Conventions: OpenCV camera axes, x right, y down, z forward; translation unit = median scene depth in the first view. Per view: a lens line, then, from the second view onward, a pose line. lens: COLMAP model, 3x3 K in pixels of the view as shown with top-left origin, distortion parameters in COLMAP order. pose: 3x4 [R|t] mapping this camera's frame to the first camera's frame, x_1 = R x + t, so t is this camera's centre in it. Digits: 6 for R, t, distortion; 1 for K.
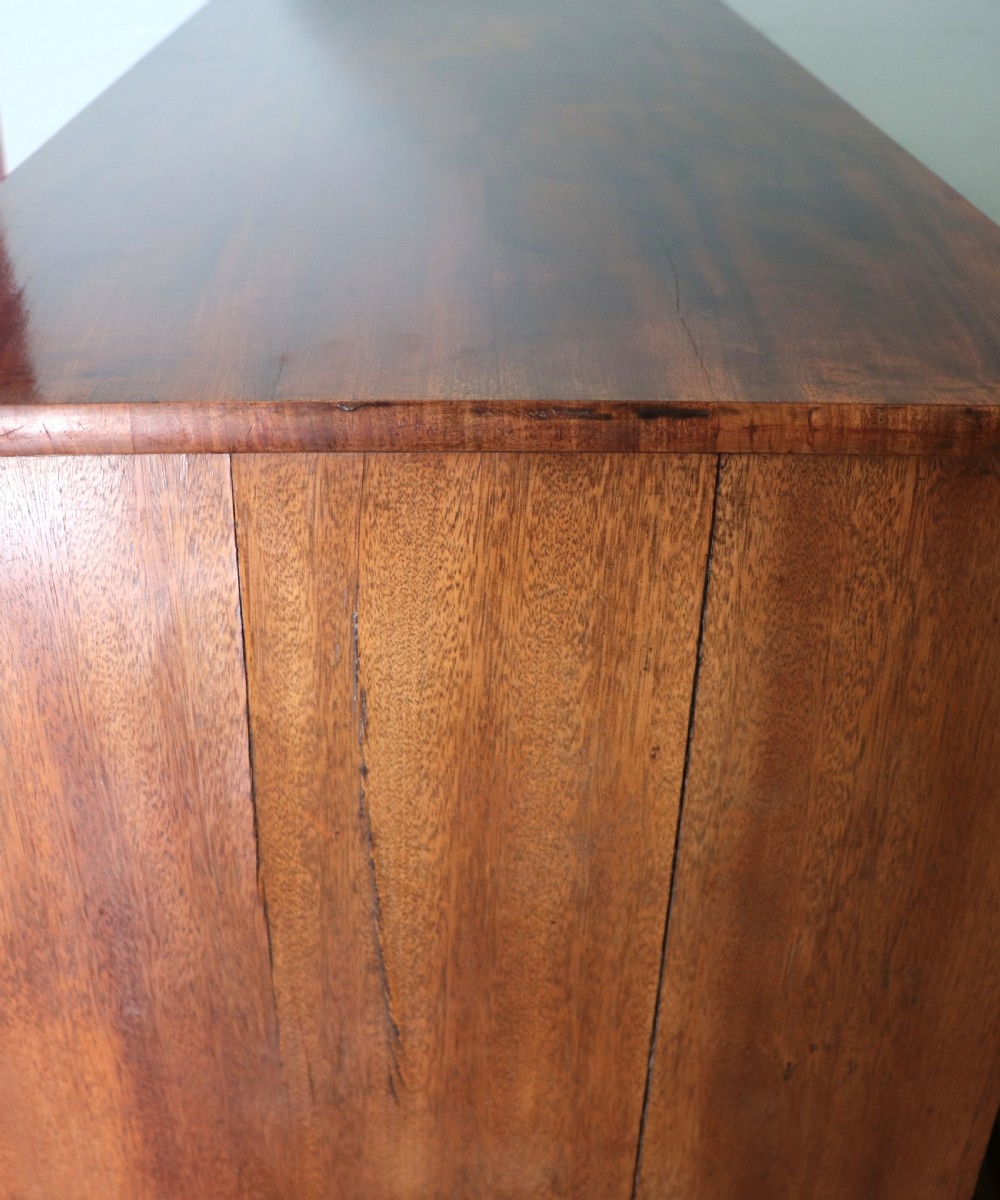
lens RADIAL K [[1470.6, 0, 499.6], [0, 1470.6, 624.4], [0, 0, 1]] dist [-0.175182, 0.073056]
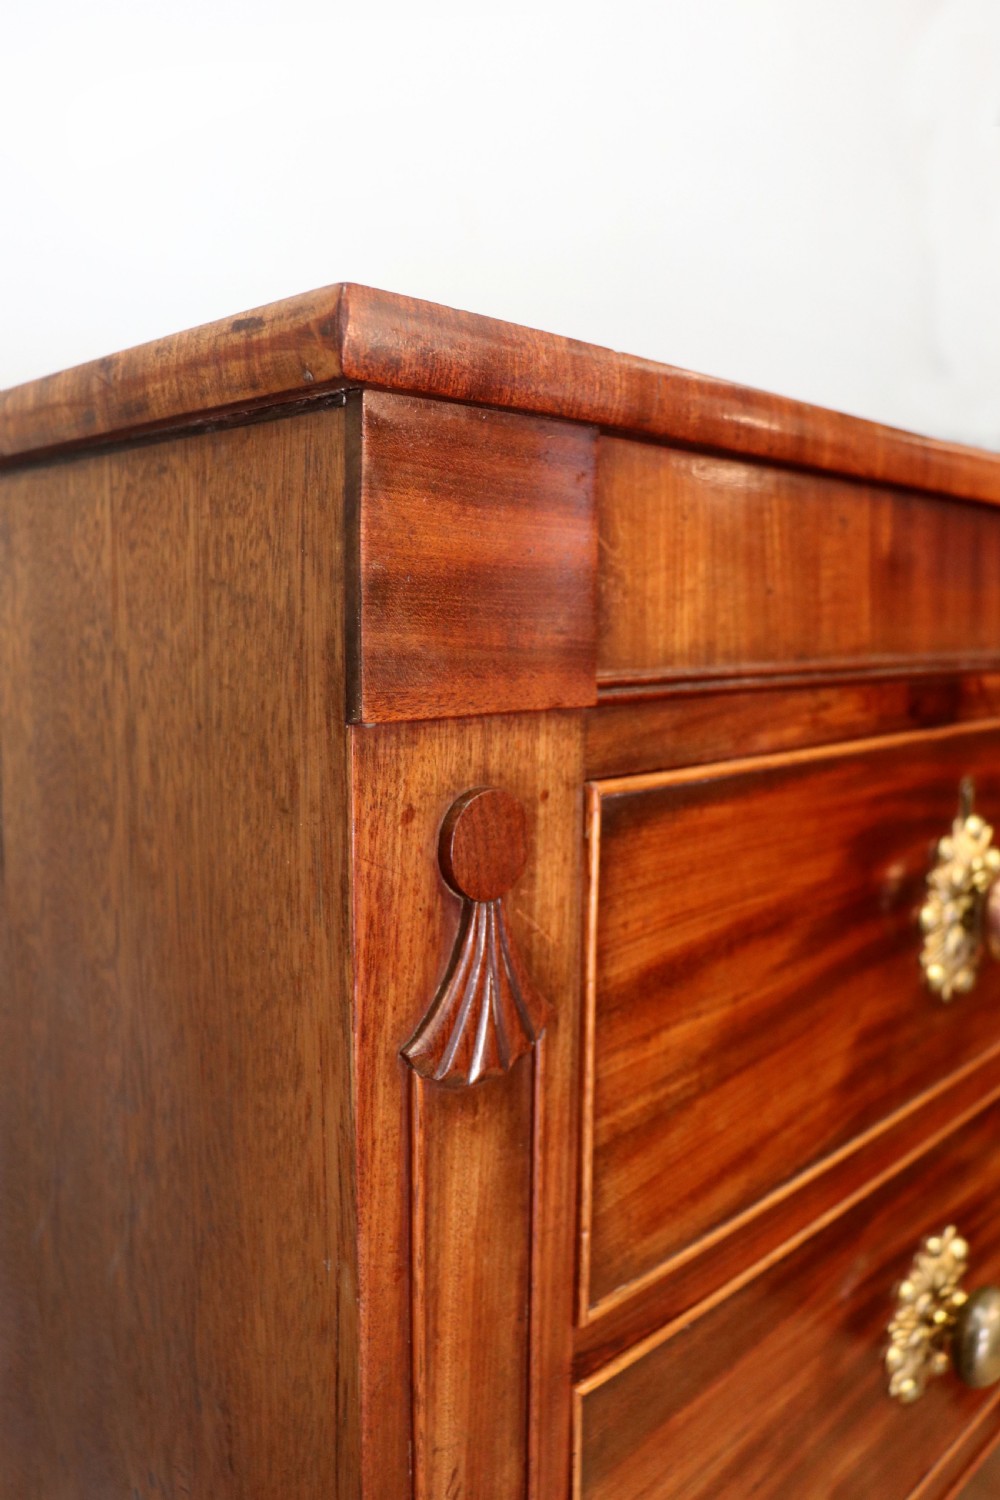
lens RADIAL K [[1241.2, 0, 494.7], [0, 1241.2, 753.5], [0, 0, 1]] dist [-0.204968, 0.154135]
pose [[0.700254, 0.072019, -0.710252, 0.812681], [-0.356859, 0.896991, -0.260881, 0.101172], [0.618301, 0.436143, 0.653822, 0.737325]]
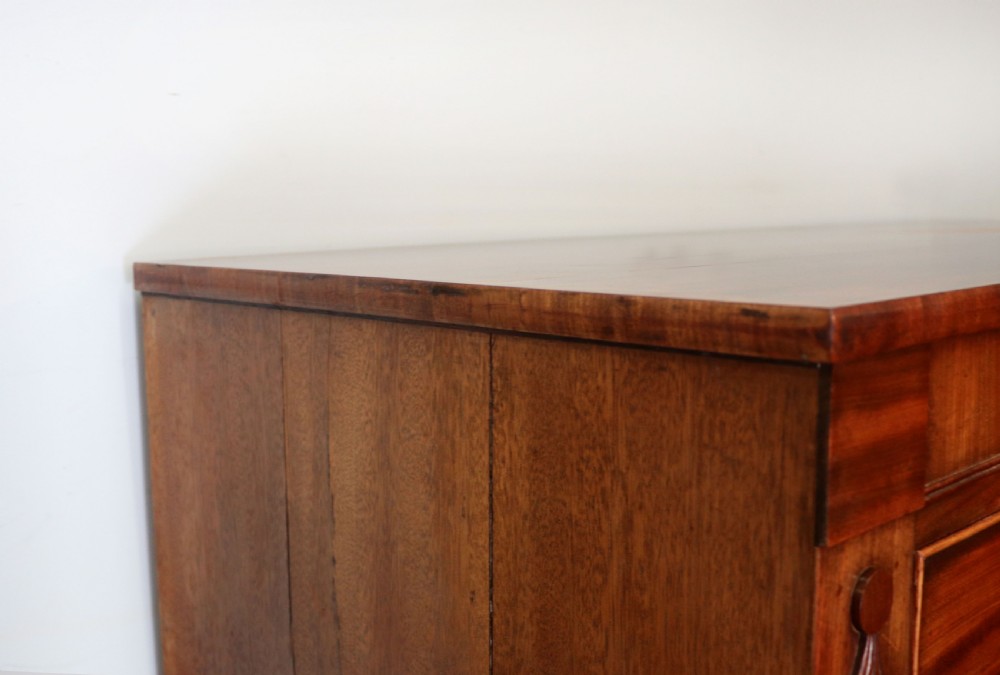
lens RADIAL K [[1183.2, 0, 500.0], [0, 1183.2, 337.5], [0, 0, 1]] dist [-0.177600, 0.304434]
pose [[0.668981, 0.069214, -0.740050, 0.862864], [-0.356063, 0.903820, -0.237338, 0.121654], [0.652444, 0.422279, 0.629283, 0.327243]]
